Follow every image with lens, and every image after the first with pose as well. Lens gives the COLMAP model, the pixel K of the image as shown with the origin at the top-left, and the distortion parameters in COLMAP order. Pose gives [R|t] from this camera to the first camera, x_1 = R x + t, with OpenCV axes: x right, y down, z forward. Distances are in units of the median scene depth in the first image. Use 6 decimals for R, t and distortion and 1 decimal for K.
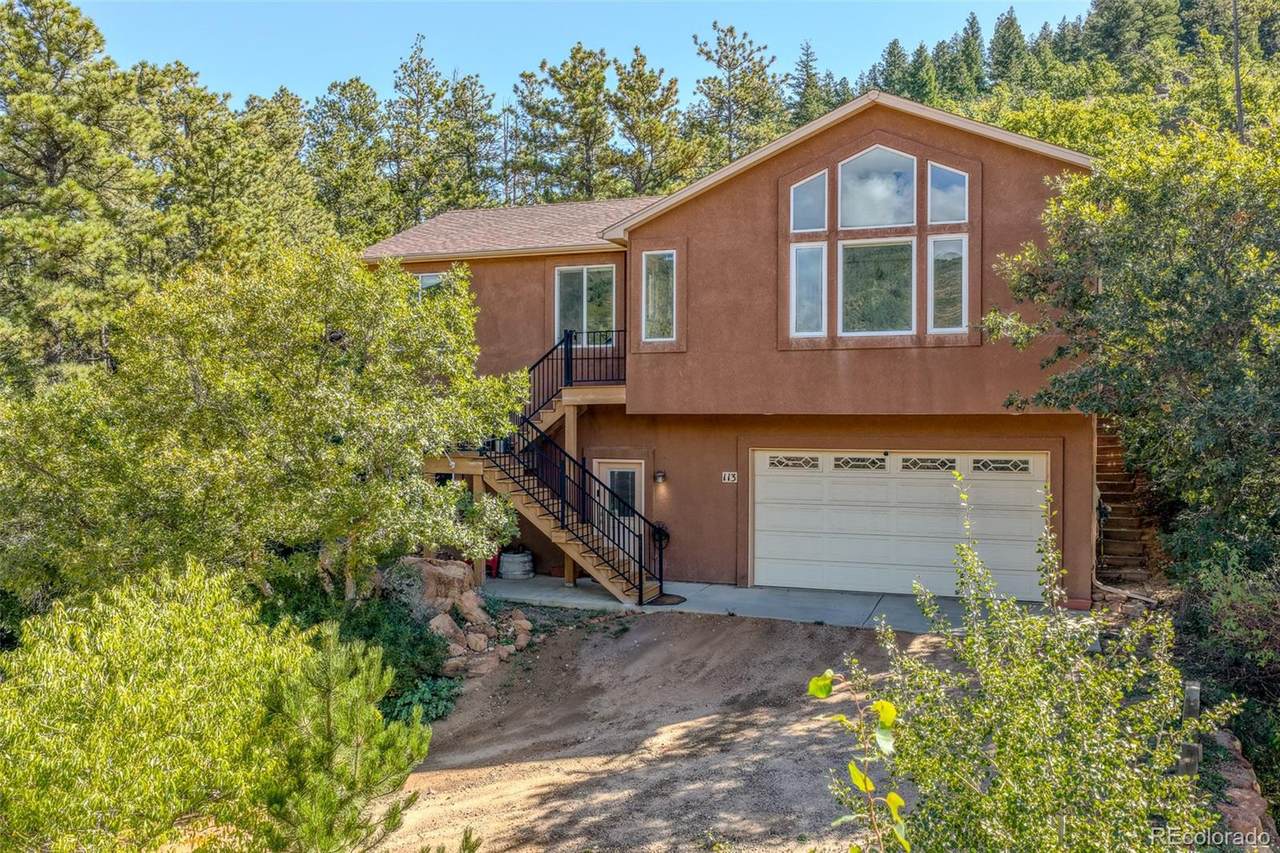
lens RADIAL K [[1039.2, 0, 639.5], [0, 1039.2, 426.6], [0, 0, 1]] dist [-0.000603, 0.003696]
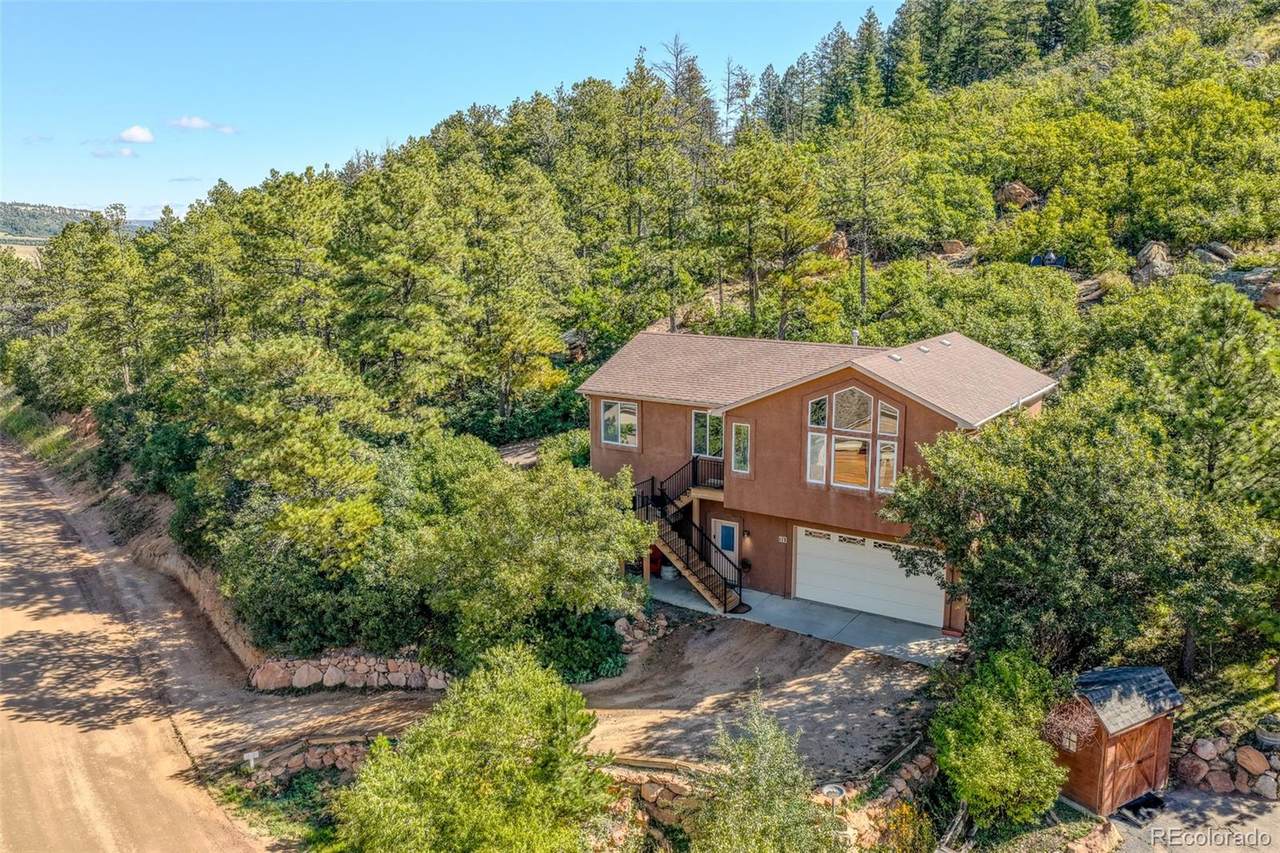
lens RADIAL K [[1039.2, 0, 640.9], [0, 1039.2, 426.4], [0, 0, 1]] dist [-0.000603, 0.003696]
pose [[0.971980, 0.036140, -0.232268, 0.297469], [0.008248, 0.982258, 0.187353, -0.555324], [0.234918, -0.184019, 0.954437, -0.852513]]
